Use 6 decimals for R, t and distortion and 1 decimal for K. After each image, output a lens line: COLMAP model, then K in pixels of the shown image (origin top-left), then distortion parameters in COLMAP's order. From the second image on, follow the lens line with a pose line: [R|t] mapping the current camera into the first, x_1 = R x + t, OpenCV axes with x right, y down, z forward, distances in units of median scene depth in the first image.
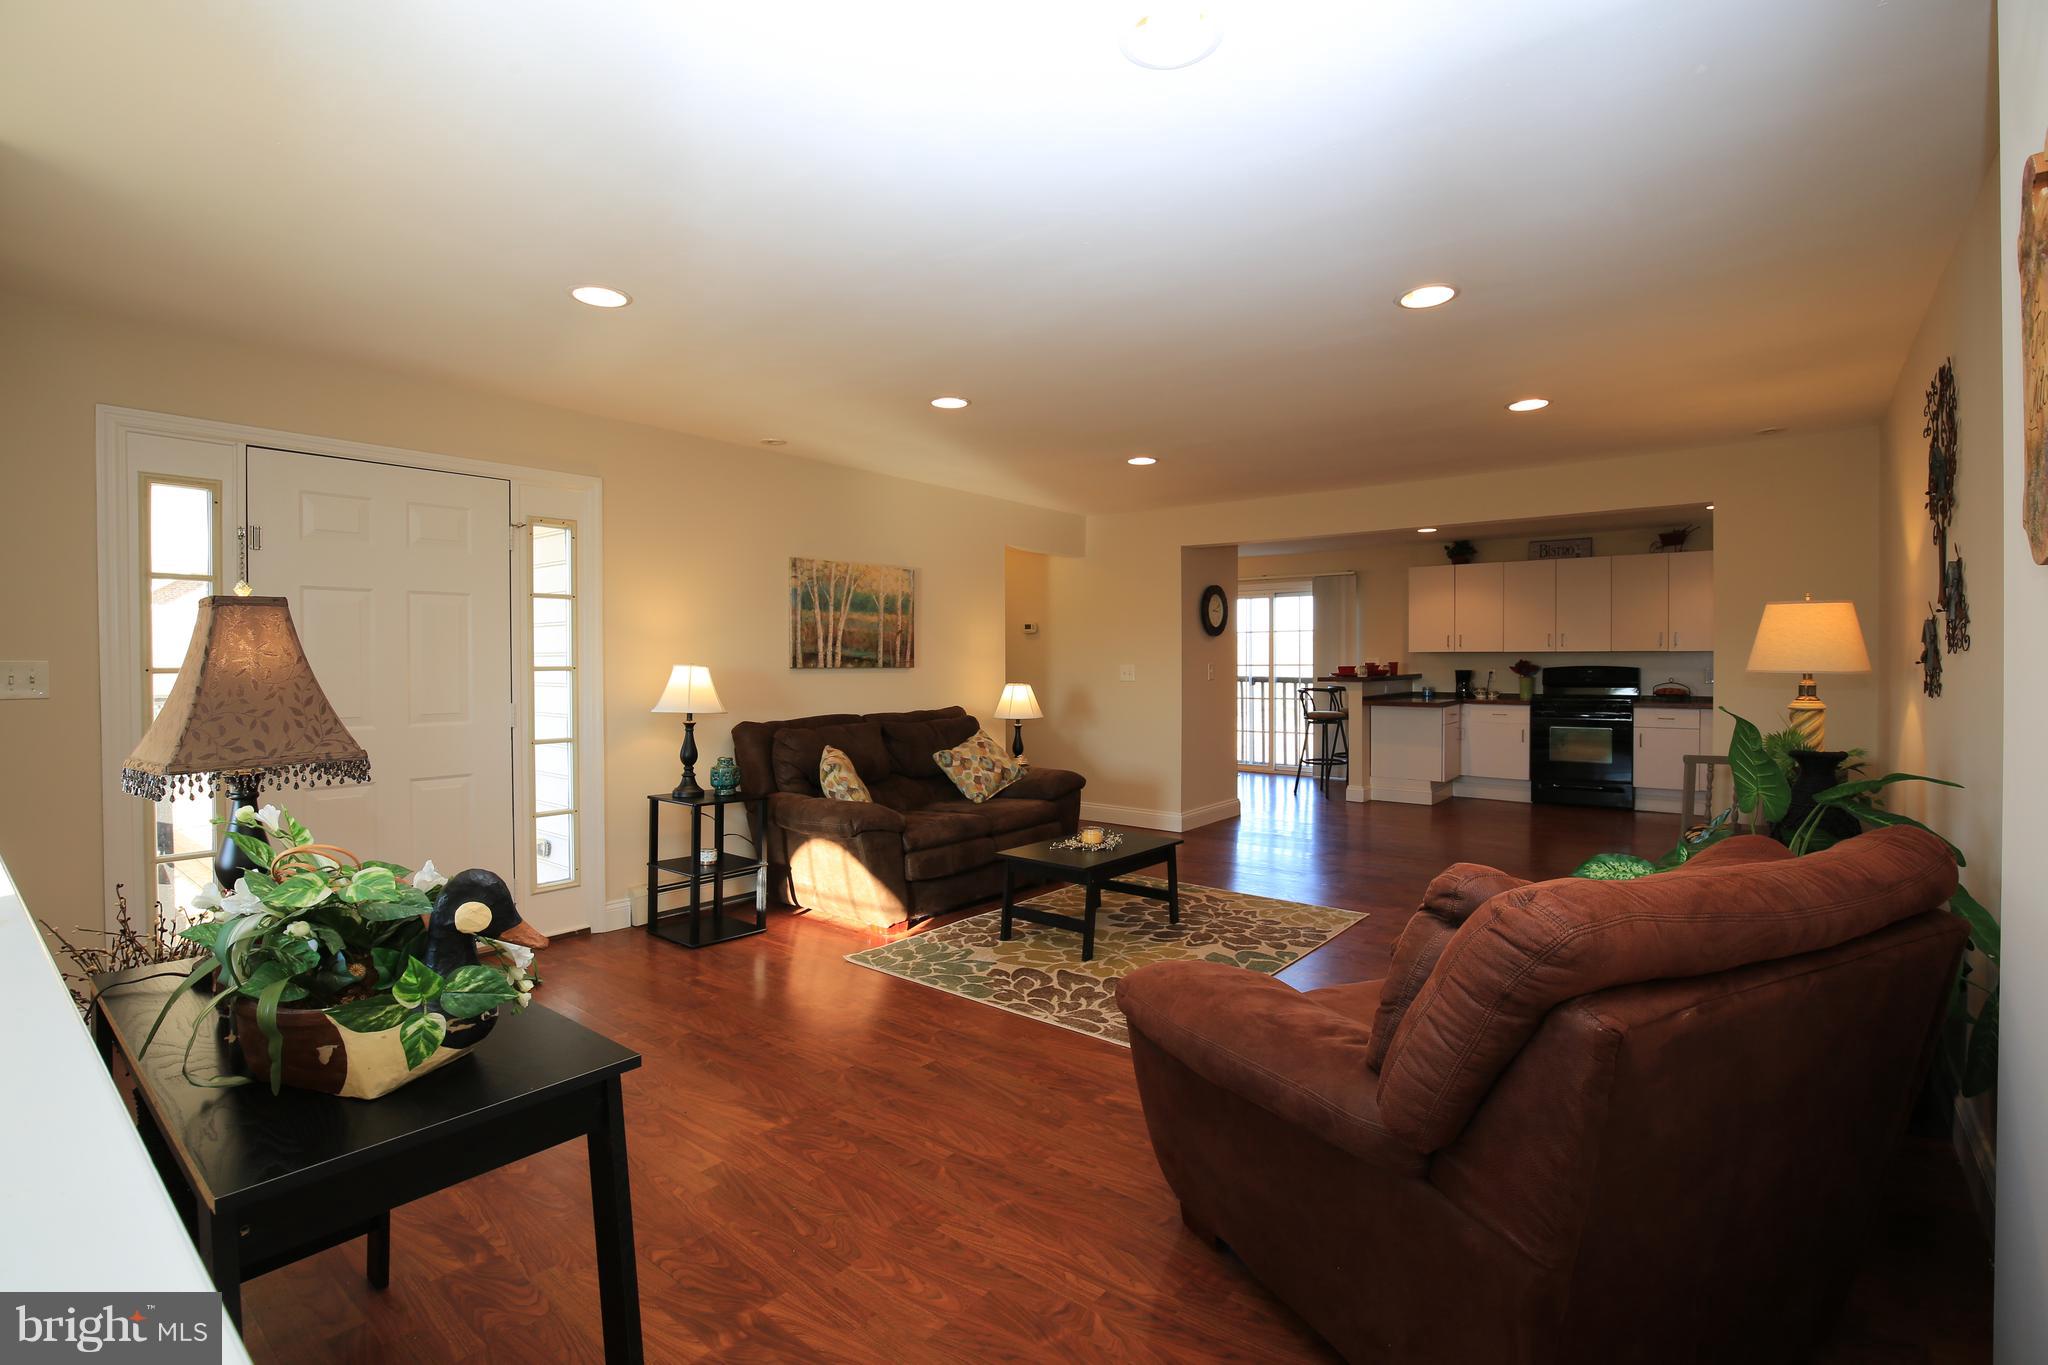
lens RADIAL K [[936.6, 0, 1028.3], [0, 936.6, 670.3], [0, 0, 1]] dist [-0.037741, 0.008025]
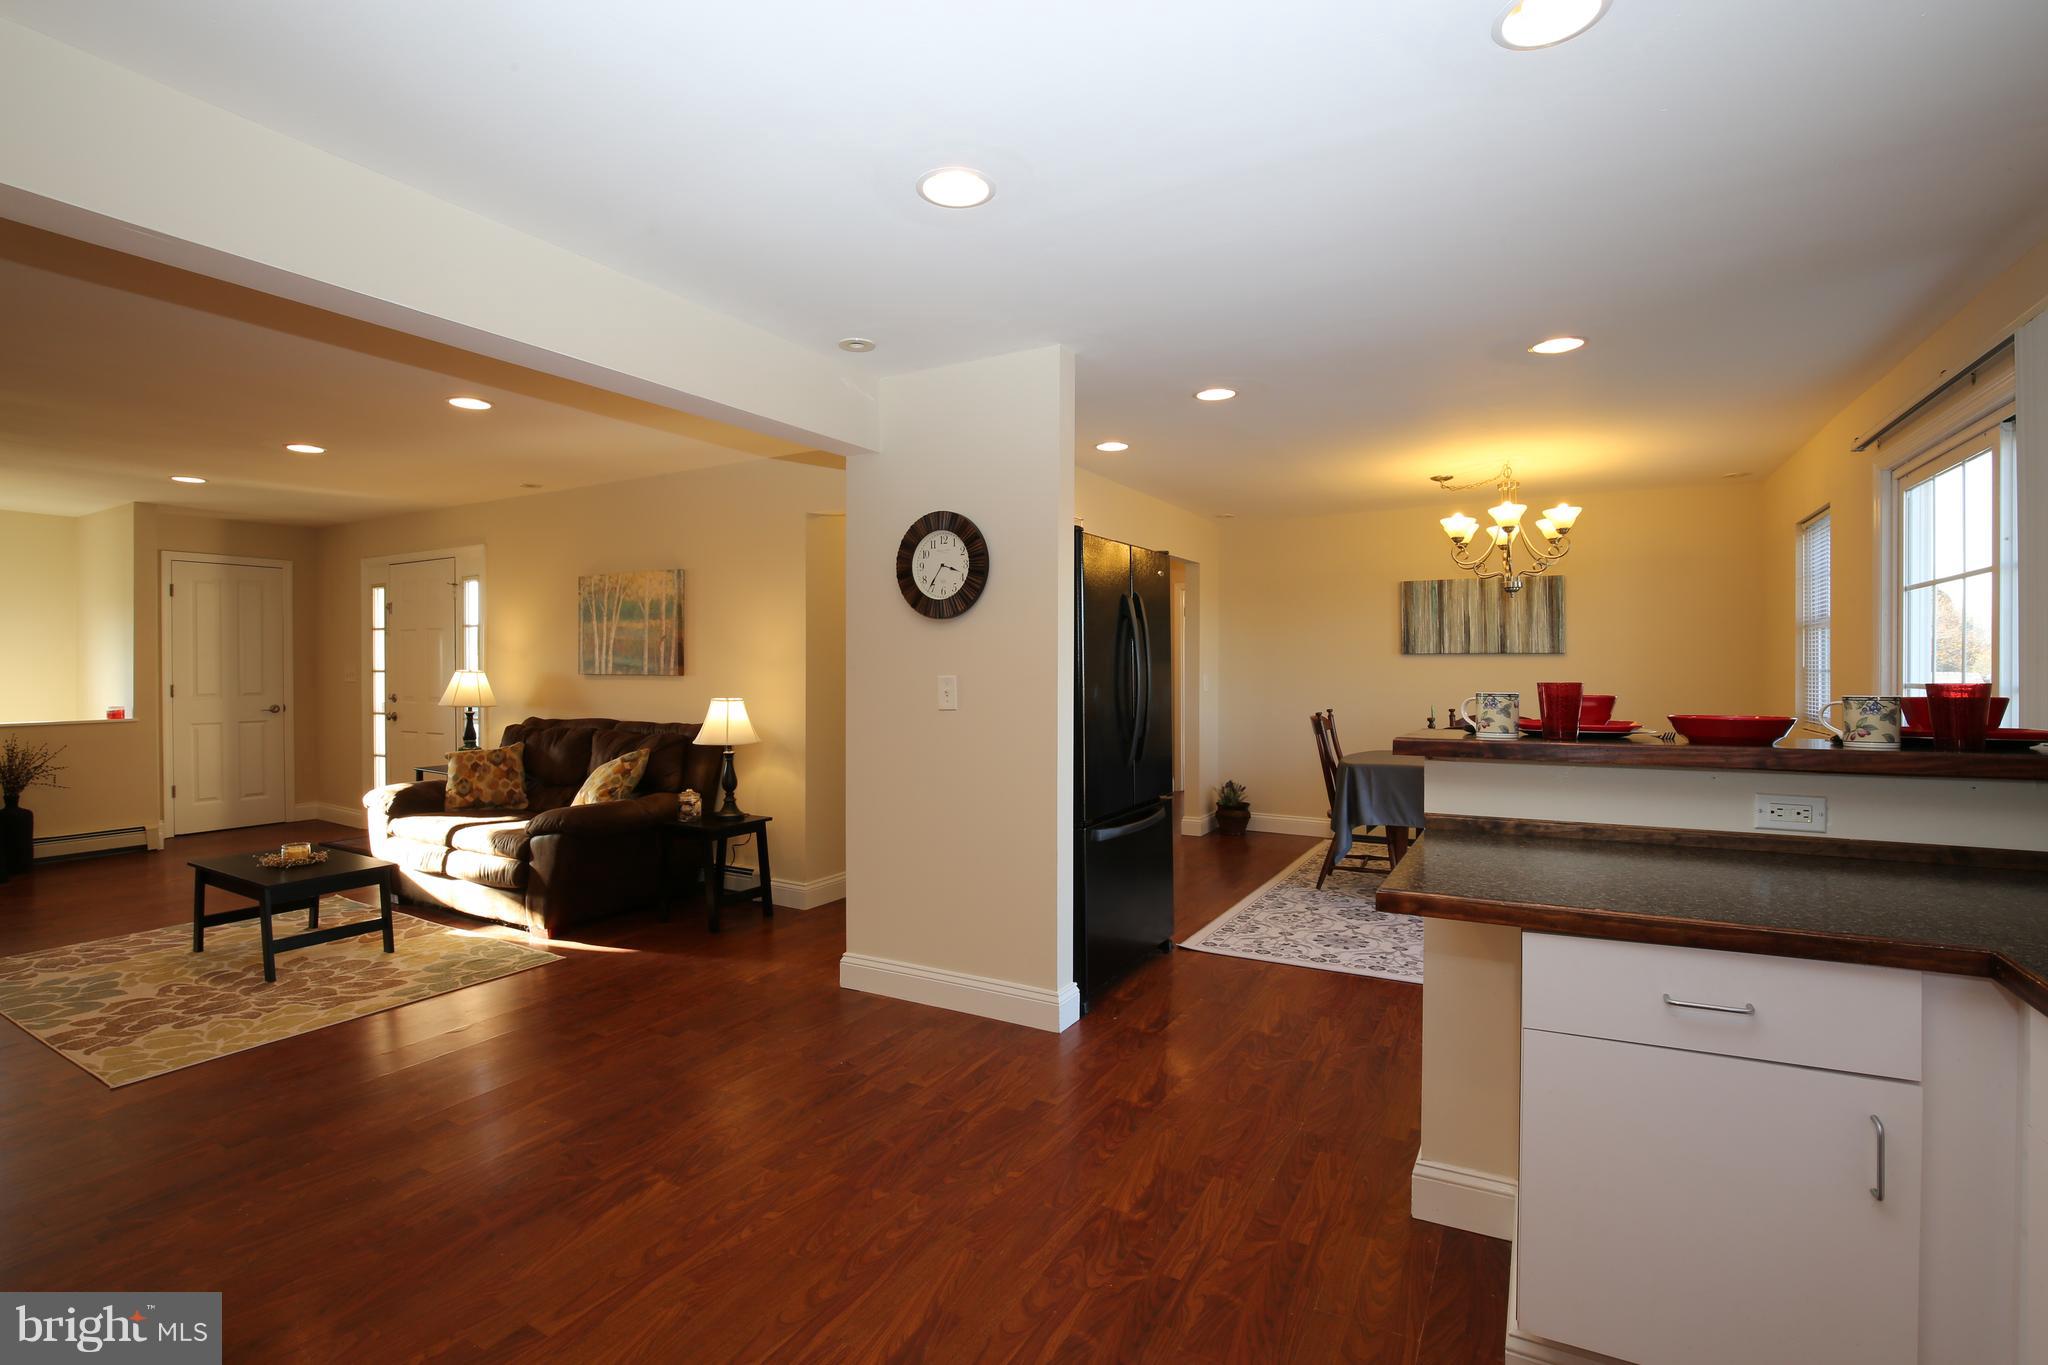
lens RADIAL K [[936.6, 0, 1028.3], [0, 936.6, 670.3], [0, 0, 1]] dist [-0.037741, 0.008025]
pose [[0.171741, 0.005135, -0.985129, 0.935814], [-0.010401, 0.999940, 0.003399, -0.016584], [0.985087, 0.009663, 0.171784, 1.321489]]
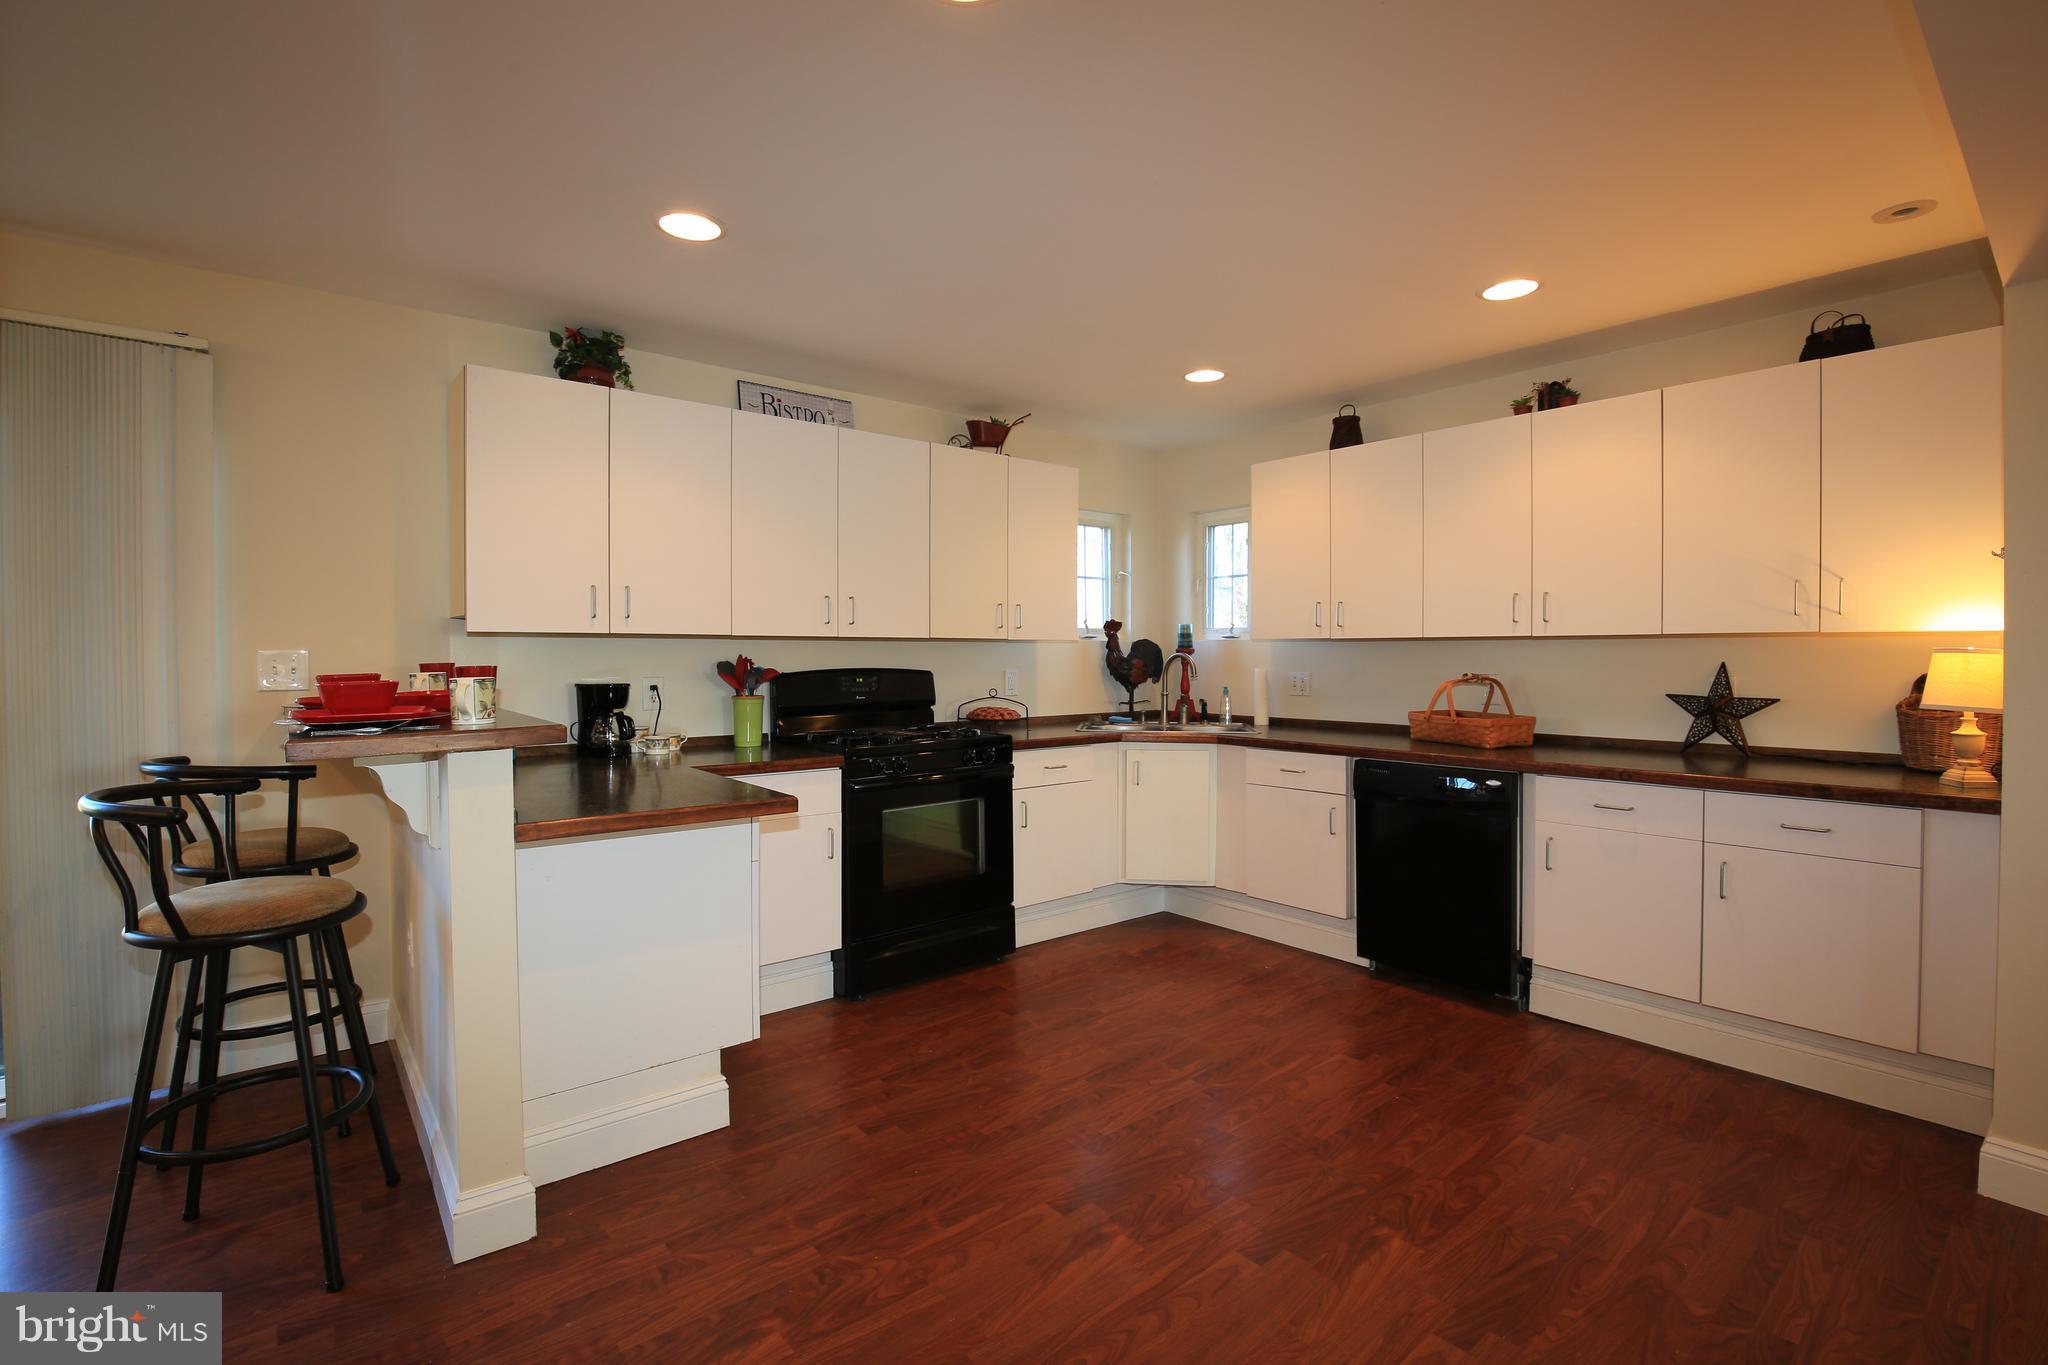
lens RADIAL K [[937.6, 0, 1028.2], [0, 937.6, 672.4], [0, 0, 1]] dist [-0.036193, 0.006290]
pose [[0.192655, -0.014389, 0.981161, 0.238853], [0.010033, 0.999869, 0.012694, -0.011661], [-0.981215, 0.007398, 0.192774, 1.285452]]
